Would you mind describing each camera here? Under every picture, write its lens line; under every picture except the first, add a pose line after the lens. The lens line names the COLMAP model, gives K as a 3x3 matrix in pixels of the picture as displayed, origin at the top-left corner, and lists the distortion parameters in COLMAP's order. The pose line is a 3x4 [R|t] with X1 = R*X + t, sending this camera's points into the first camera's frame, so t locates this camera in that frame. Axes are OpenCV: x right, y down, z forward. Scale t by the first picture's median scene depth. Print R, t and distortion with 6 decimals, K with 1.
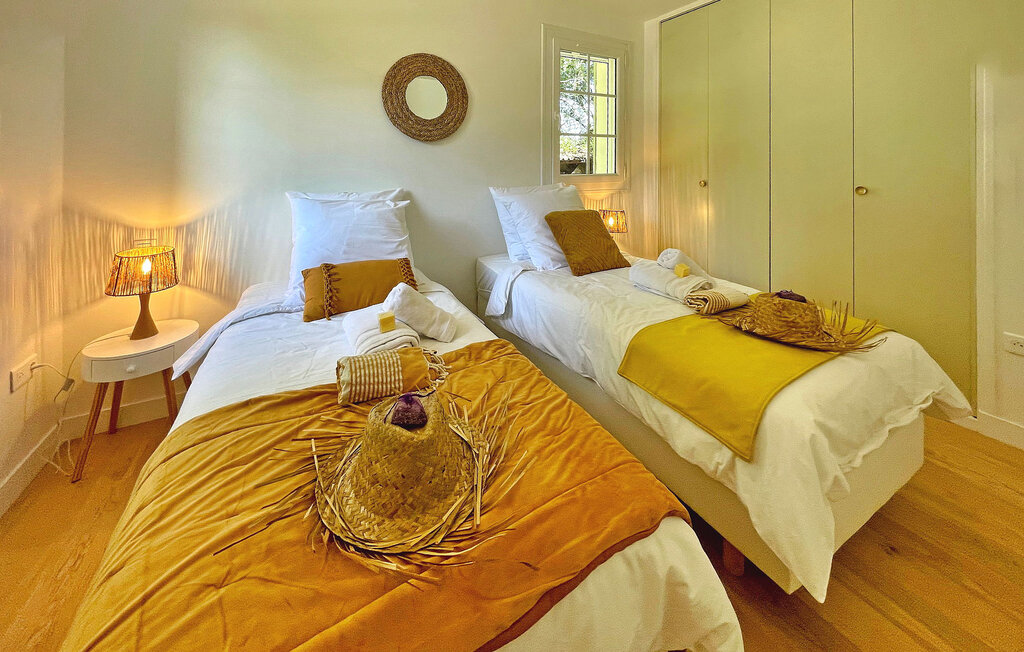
lens RADIAL K [[425.6, 0, 513.8], [0, 425.6, 319.7], [0, 0, 1]] dist [-0.000140, 0.000011]
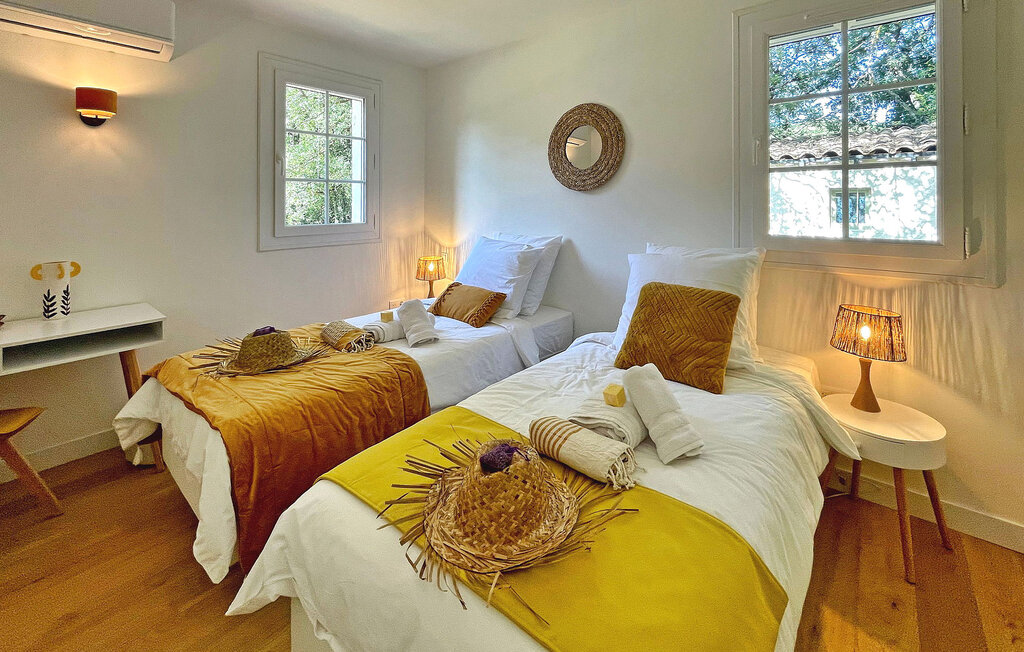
lens RADIAL K [[408.6, 0, 512.0], [0, 408.6, 326.0], [0, 0, 1]] dist [0.000167, 0.000045]
pose [[0.290721, 0.264066, -0.919647, 0.756650], [-0.342632, 0.926153, 0.157620, -0.240610], [0.893356, 0.269277, 0.359730, 0.648571]]
